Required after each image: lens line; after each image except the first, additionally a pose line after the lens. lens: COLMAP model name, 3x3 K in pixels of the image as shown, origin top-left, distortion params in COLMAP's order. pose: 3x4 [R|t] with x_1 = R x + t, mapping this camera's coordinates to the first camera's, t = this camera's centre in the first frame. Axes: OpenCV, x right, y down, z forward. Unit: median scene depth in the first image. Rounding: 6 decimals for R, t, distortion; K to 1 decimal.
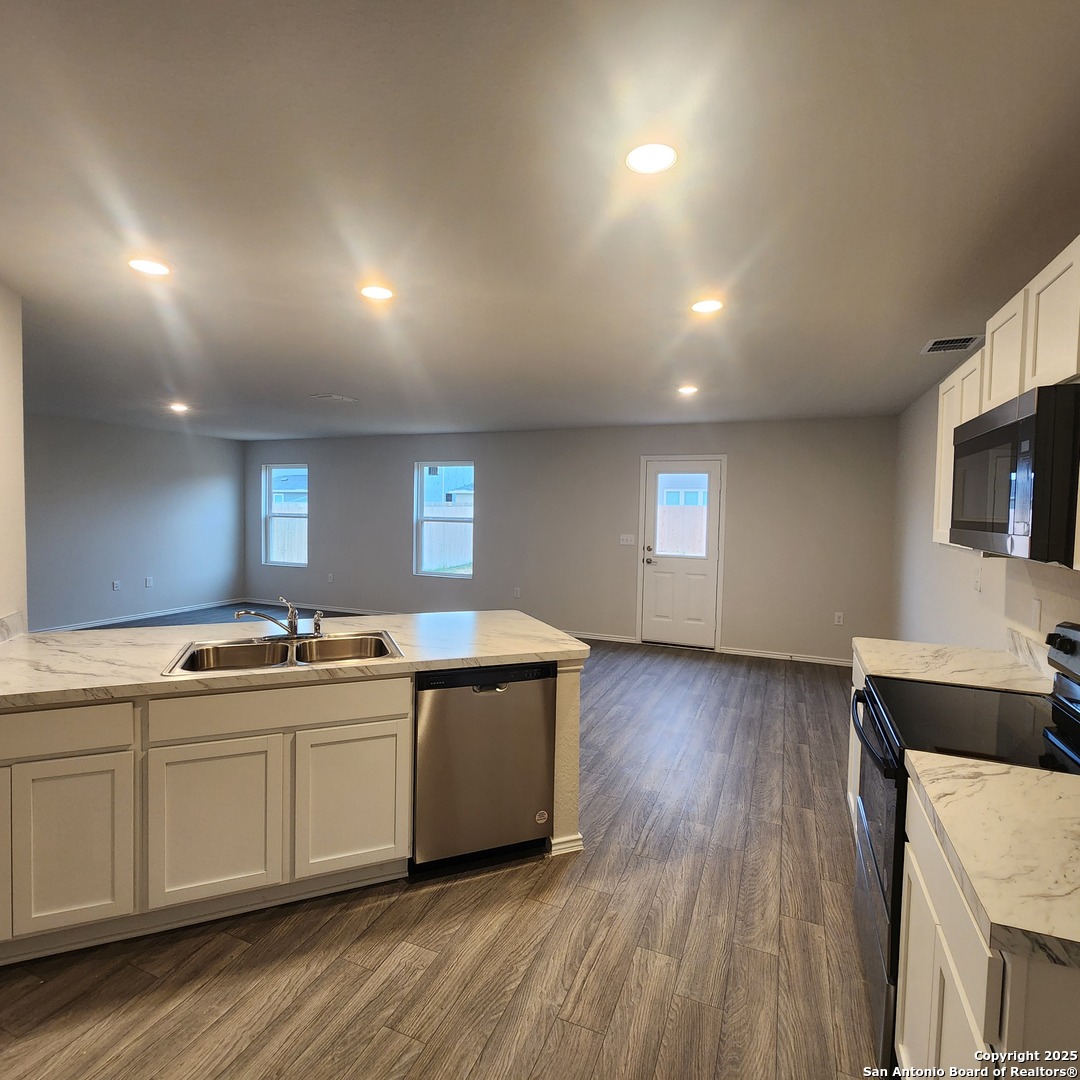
lens RADIAL K [[591.0, 0, 544.9], [0, 591.0, 531.8], [0, 0, 1]] dist [0.002579, -0.000919]
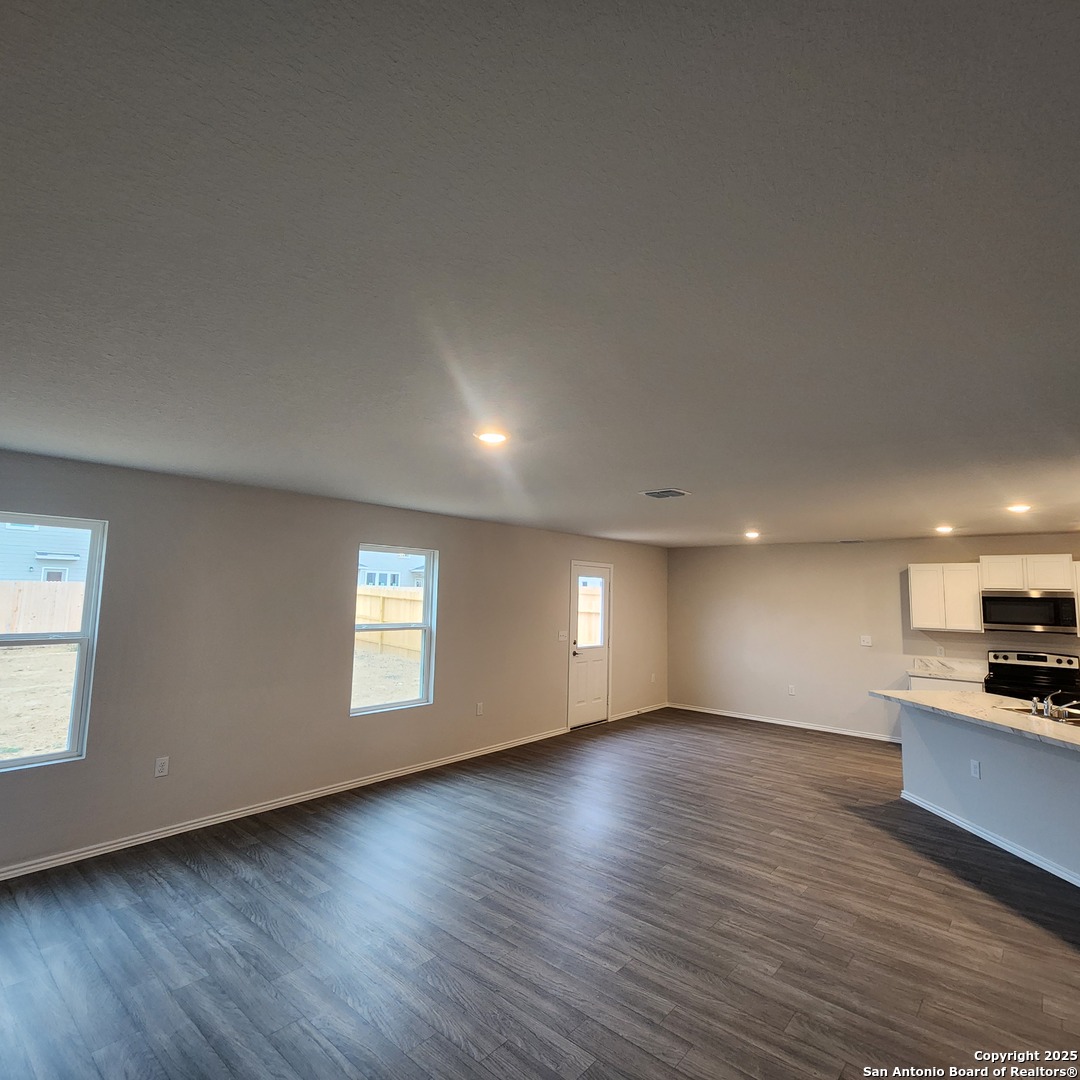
lens RADIAL K [[591.0, 0, 544.9], [0, 591.0, 531.8], [0, 0, 1]] dist [0.002579, -0.000919]
pose [[0.312325, 0.087876, 0.945902, -0.798183], [0.021239, 0.994818, -0.099433, -0.060771], [-0.949738, 0.051145, 0.308840, 0.598417]]
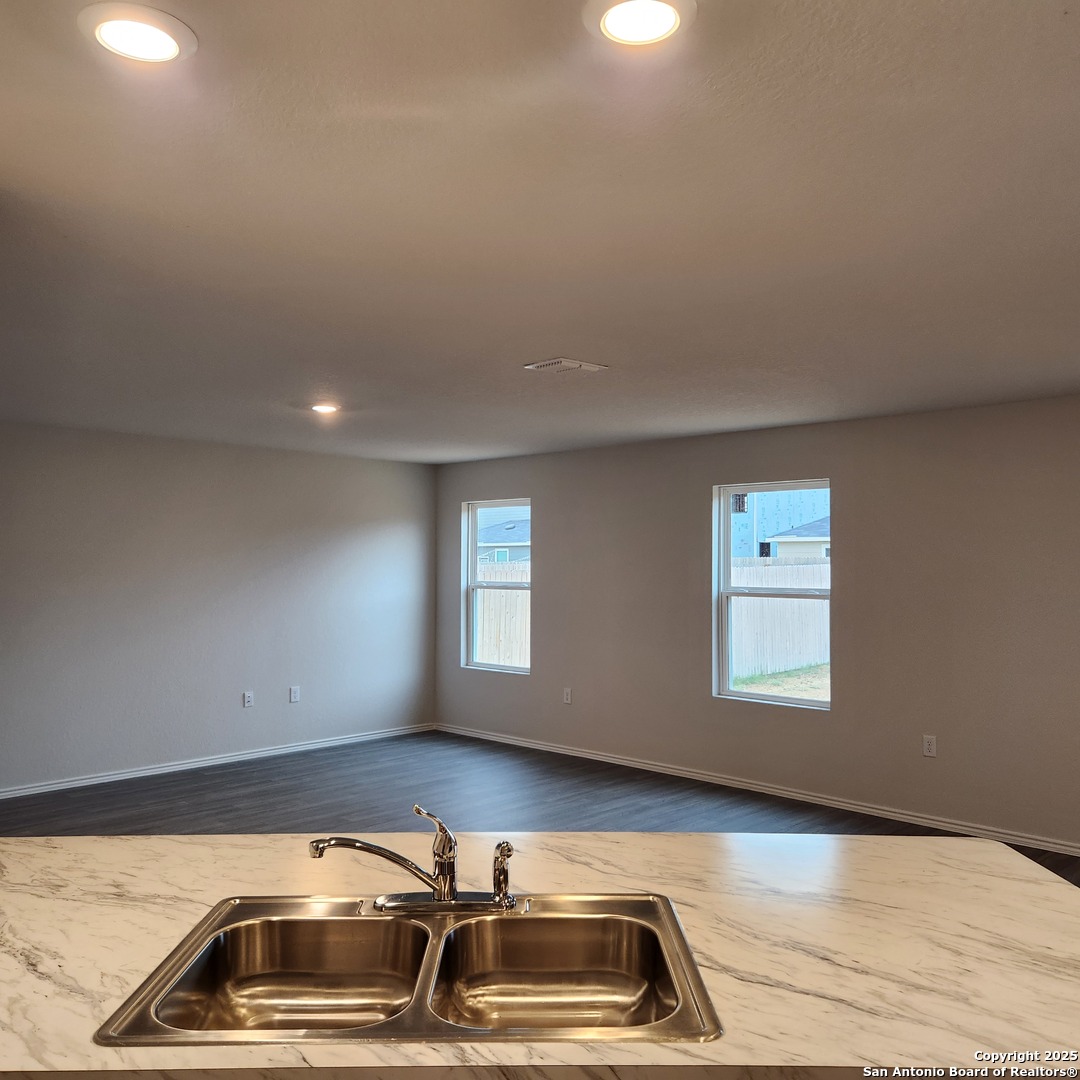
lens RADIAL K [[948.0, 0, 554.5], [0, 948.0, 538.6], [0, 0, 1]] dist [0.010087, 0.003503]
pose [[0.930909, -0.023396, -0.364500, -0.043756], [-0.002027, 0.997600, -0.069208, -0.010389], [0.365245, 0.065165, 0.928628, 0.158948]]
